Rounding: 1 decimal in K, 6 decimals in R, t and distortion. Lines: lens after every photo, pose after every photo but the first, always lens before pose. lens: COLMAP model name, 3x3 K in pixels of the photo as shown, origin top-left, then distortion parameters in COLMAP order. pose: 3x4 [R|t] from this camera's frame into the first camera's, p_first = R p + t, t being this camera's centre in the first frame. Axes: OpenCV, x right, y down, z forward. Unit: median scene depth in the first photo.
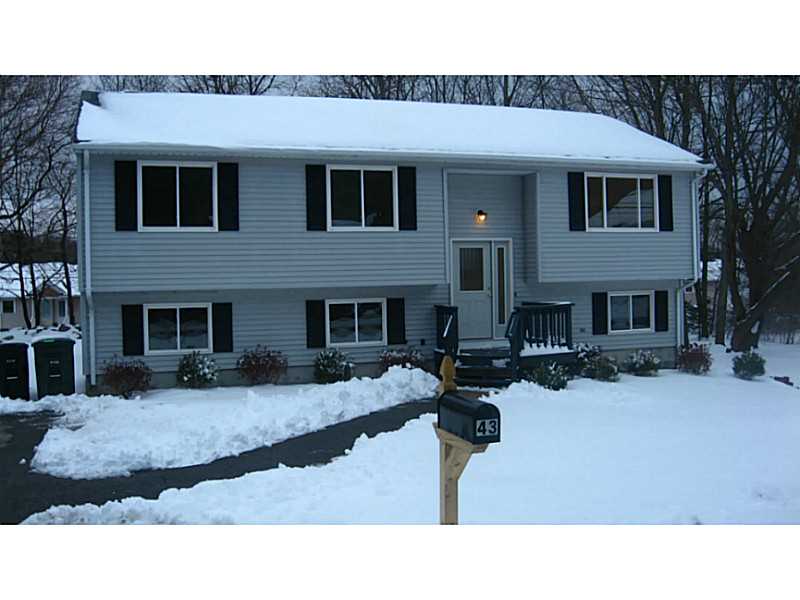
lens RADIAL K [[857.5, 0, 400.0], [0, 857.5, 300.0], [0, 0, 1]] dist [-0.091335, -0.014289]
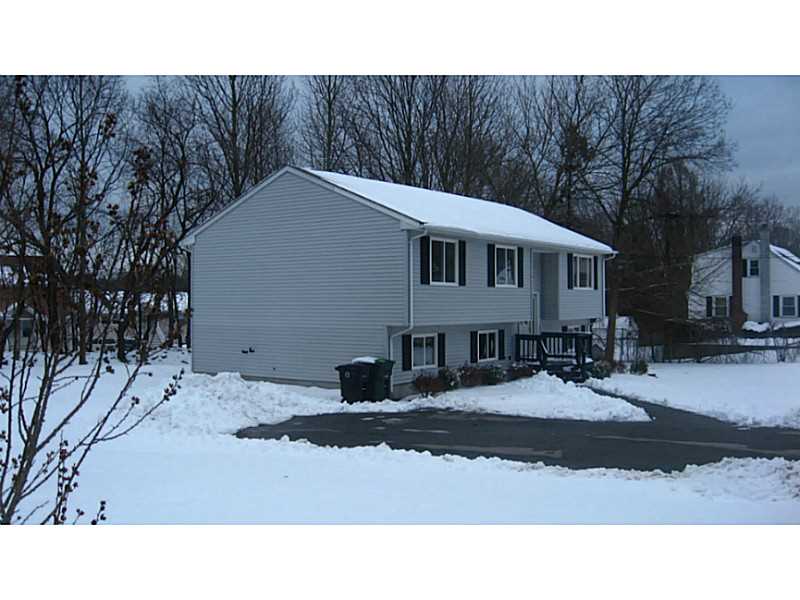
lens RADIAL K [[857.5, 0, 400.0], [0, 857.5, 300.0], [0, 0, 1]] dist [-0.091335, -0.014289]
pose [[0.822080, 0.018362, 0.569075, -1.017300], [0.002408, 0.999359, -0.035725, -0.001441], [-0.569366, 0.030739, 0.821509, -0.162926]]
